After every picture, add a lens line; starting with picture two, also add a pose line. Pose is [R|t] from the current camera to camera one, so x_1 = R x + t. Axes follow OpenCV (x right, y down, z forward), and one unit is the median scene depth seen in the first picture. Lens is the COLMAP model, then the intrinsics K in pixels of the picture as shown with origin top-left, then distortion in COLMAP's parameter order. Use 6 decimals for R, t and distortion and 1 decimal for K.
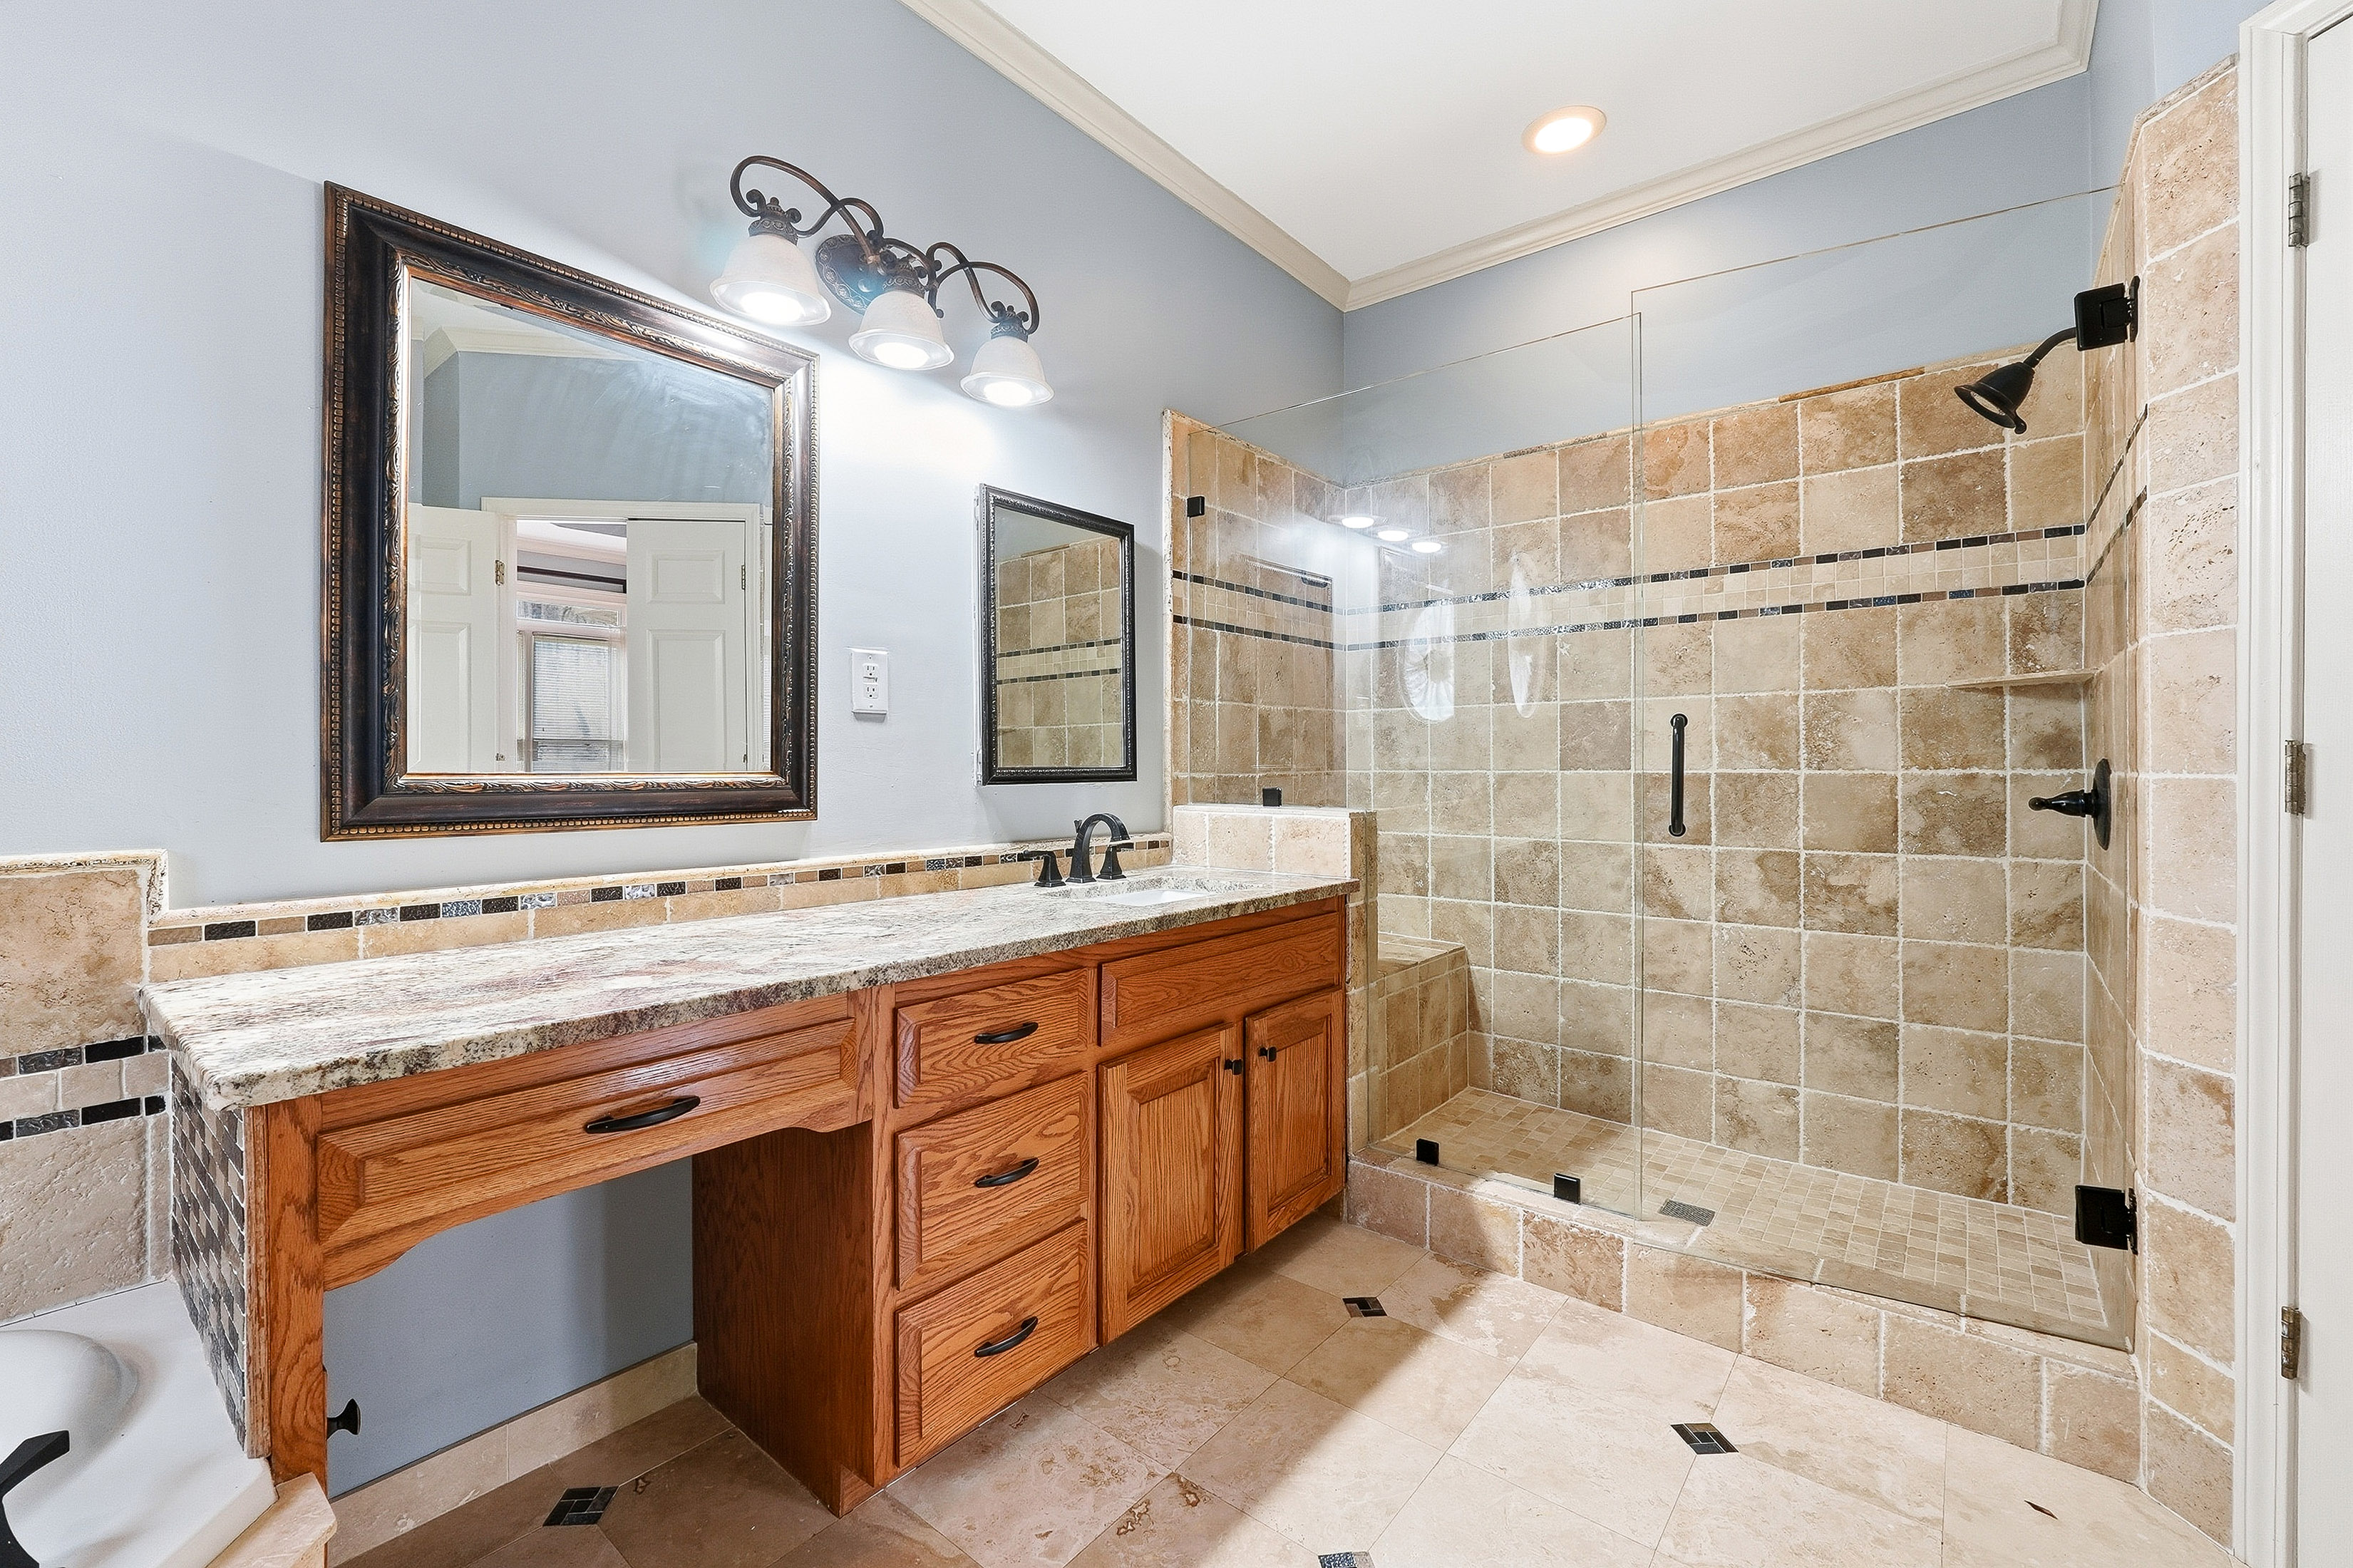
lens RADIAL K [[985.7, 0, 1173.5], [0, 985.7, 771.9], [0, 0, 1]] dist [-0.014372, -0.000046]
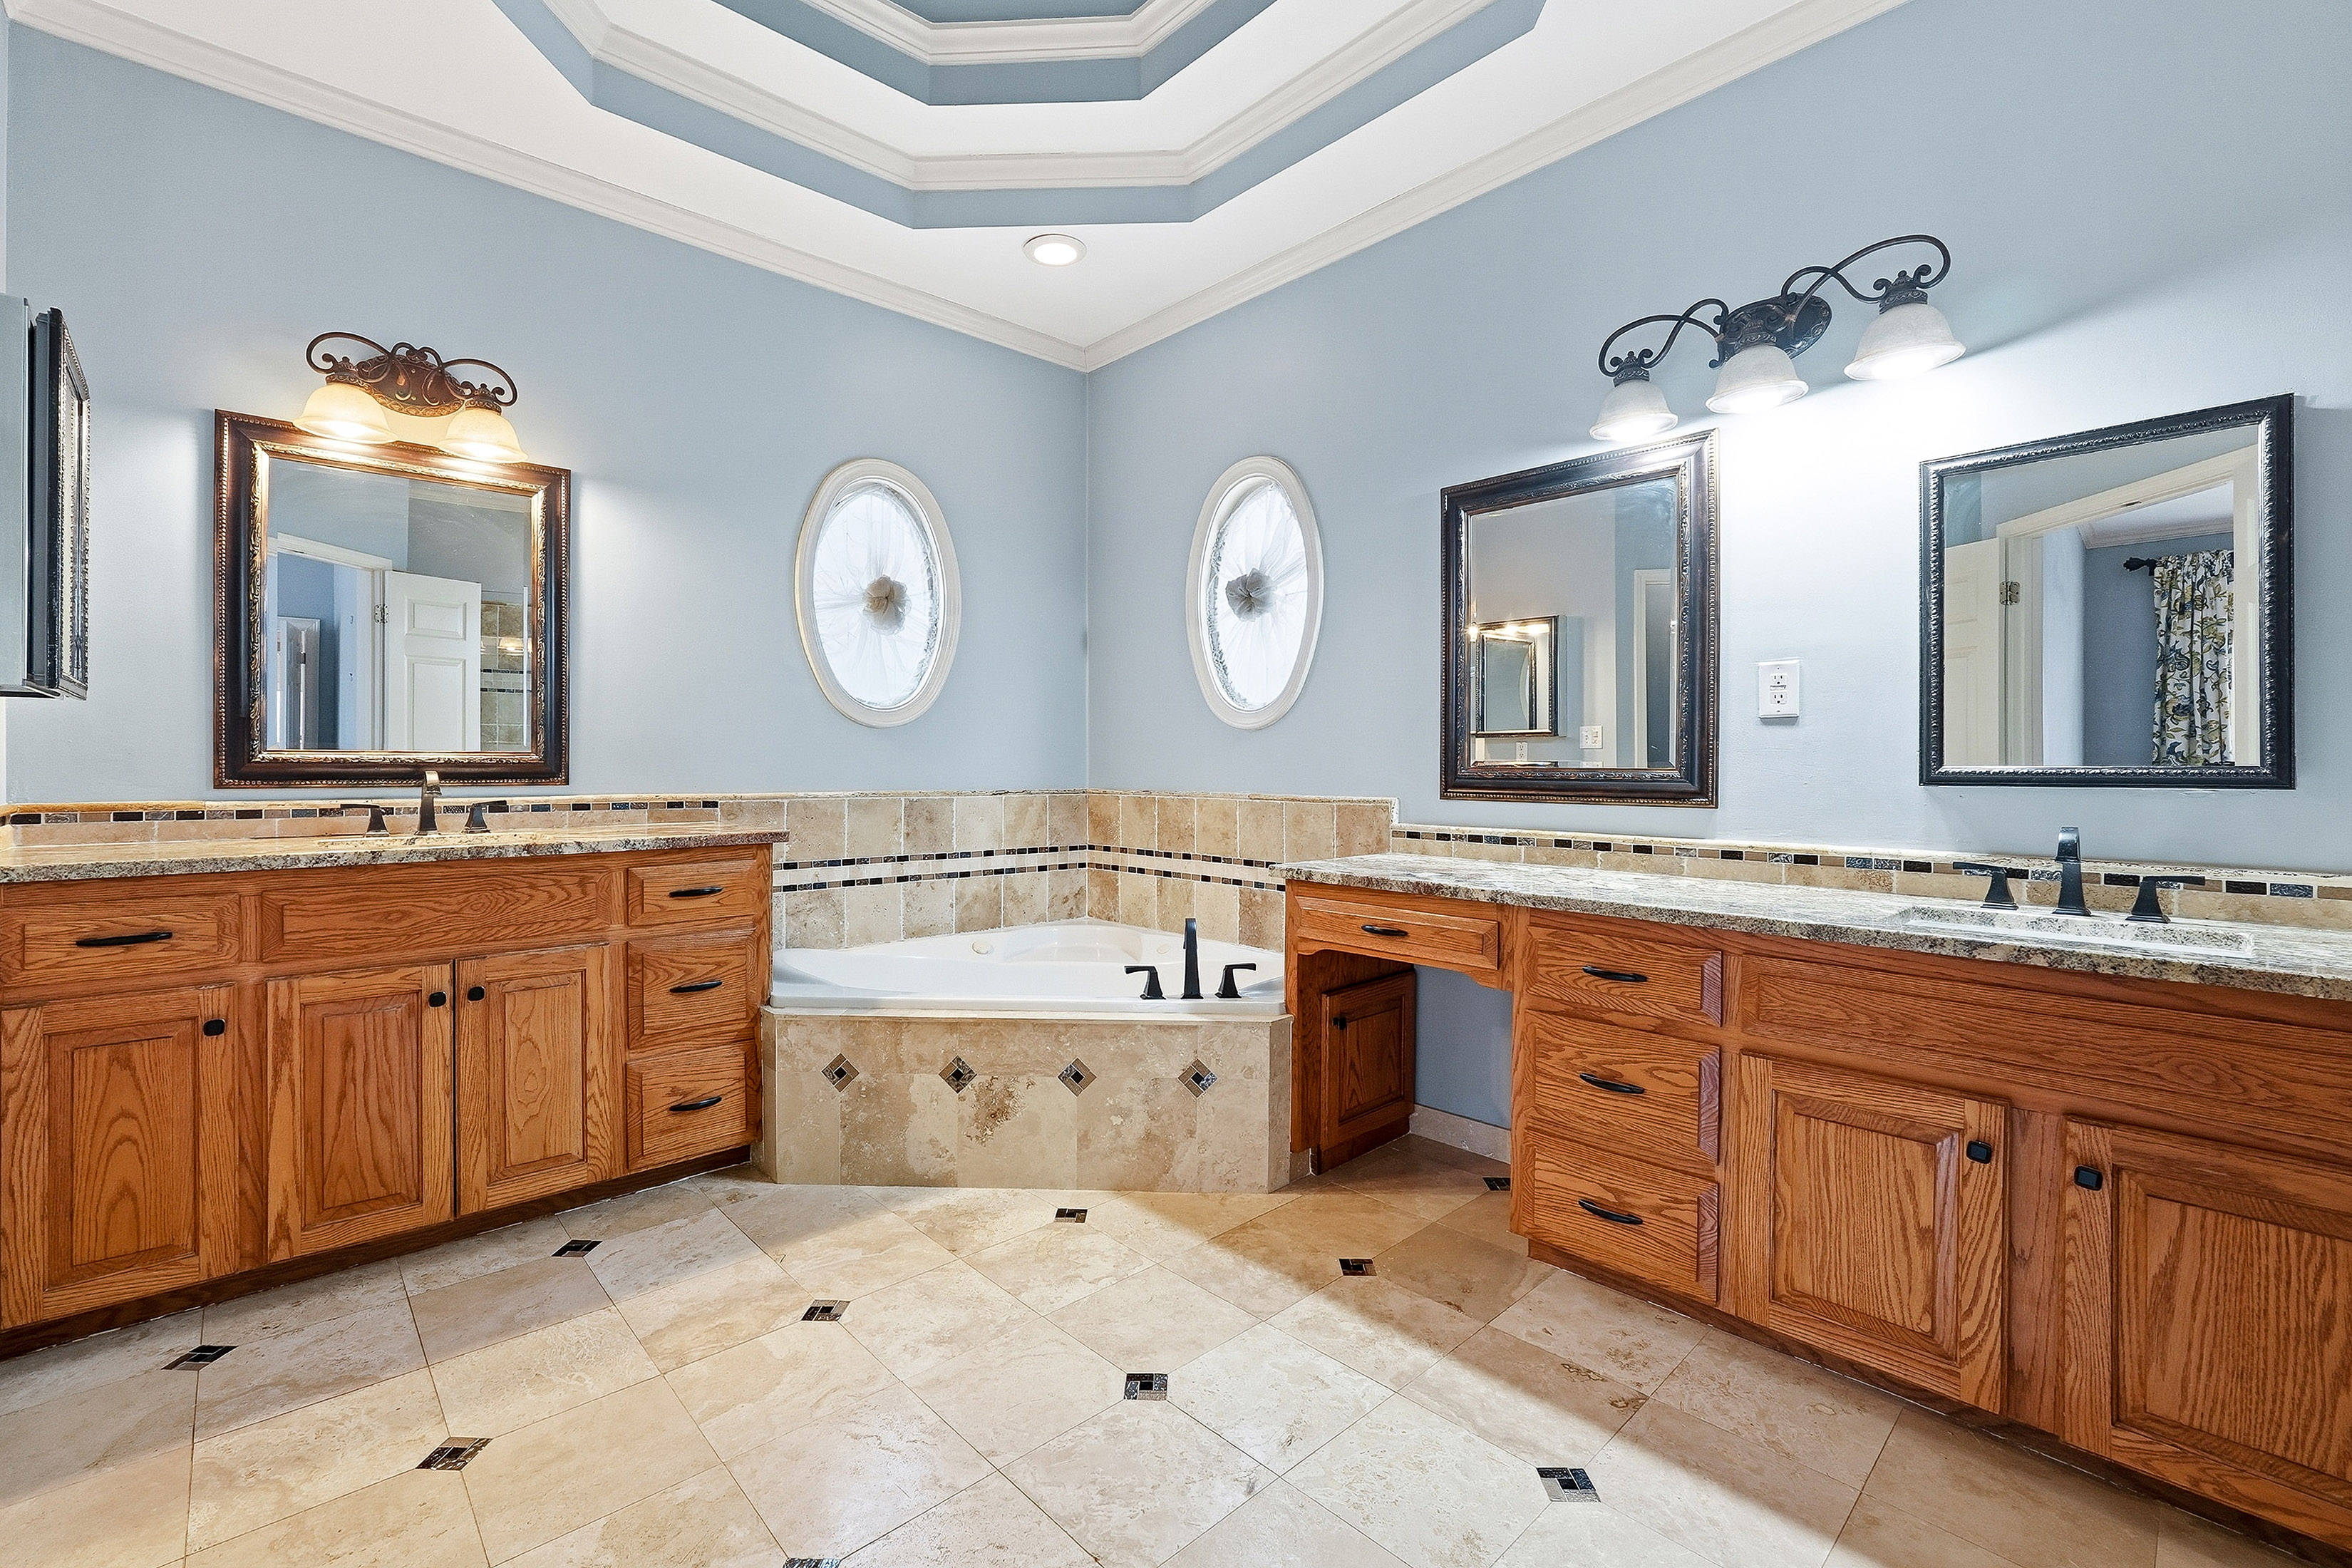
lens RADIAL K [[1013.4, 0, 1176.0], [0, 1013.4, 784.0], [0, 0, 1]] dist [-0.000253, 0.000004]
pose [[-0.127895, 0.021129, -0.991563, 1.022787], [-0.007208, 0.999727, 0.022233, -0.005010], [0.991761, 0.009991, -0.127708, 0.514616]]
